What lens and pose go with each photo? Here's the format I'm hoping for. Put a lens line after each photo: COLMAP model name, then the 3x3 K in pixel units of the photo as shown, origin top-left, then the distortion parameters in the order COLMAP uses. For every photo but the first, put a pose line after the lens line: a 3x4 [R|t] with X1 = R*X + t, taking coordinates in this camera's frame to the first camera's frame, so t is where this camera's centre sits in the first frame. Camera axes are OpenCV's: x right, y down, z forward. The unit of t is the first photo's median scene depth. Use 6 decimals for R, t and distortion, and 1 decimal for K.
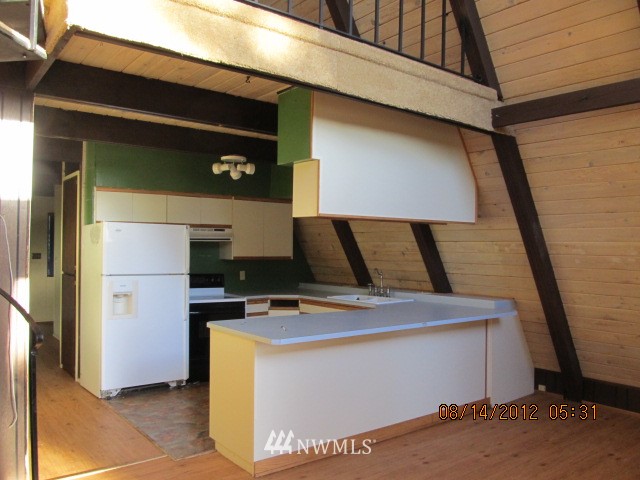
lens RADIAL K [[525.7, 0, 320.3], [0, 525.7, 241.6], [0, 0, 1]] dist [-0.062507, -0.003483]
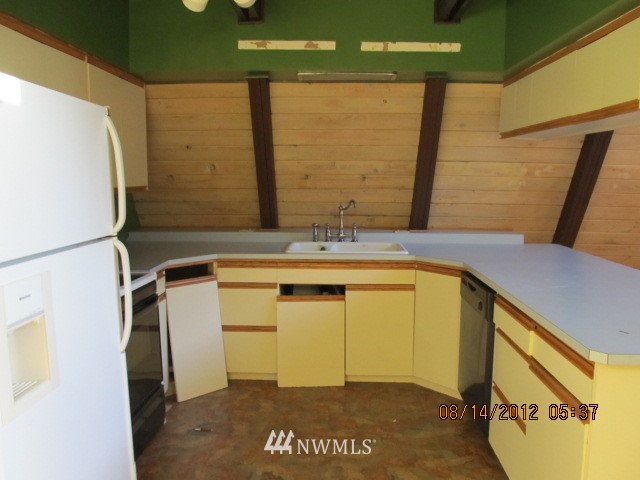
lens RADIAL K [[525.7, 0, 321.4], [0, 525.7, 242.0], [0, 0, 1]] dist [-0.062507, -0.003483]
pose [[0.636086, -0.100823, 0.765003, -0.423492], [-0.012111, 0.990000, 0.140546, 0.010233], [-0.771523, -0.098664, 0.628504, 0.603153]]
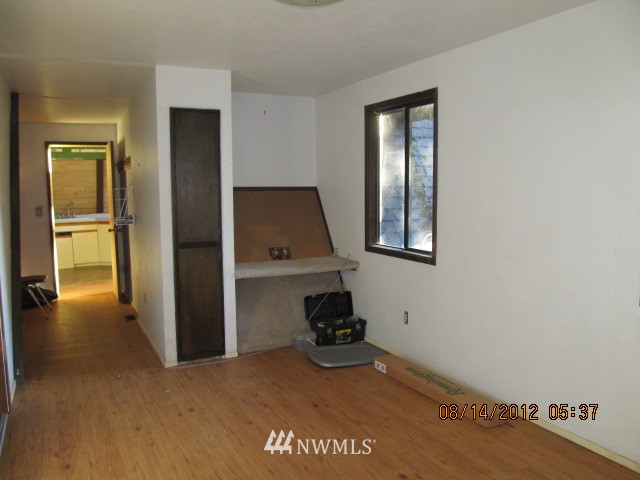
lens RADIAL K [[525.7, 0, 320.9], [0, 525.7, 240.7], [0, 0, 1]] dist [-0.062507, -0.003483]
pose [[0.180258, -0.114368, 0.976948, -1.506504], [0.008065, 0.993356, 0.114801, -0.015988], [-0.983586, -0.012814, 0.179982, -0.183726]]
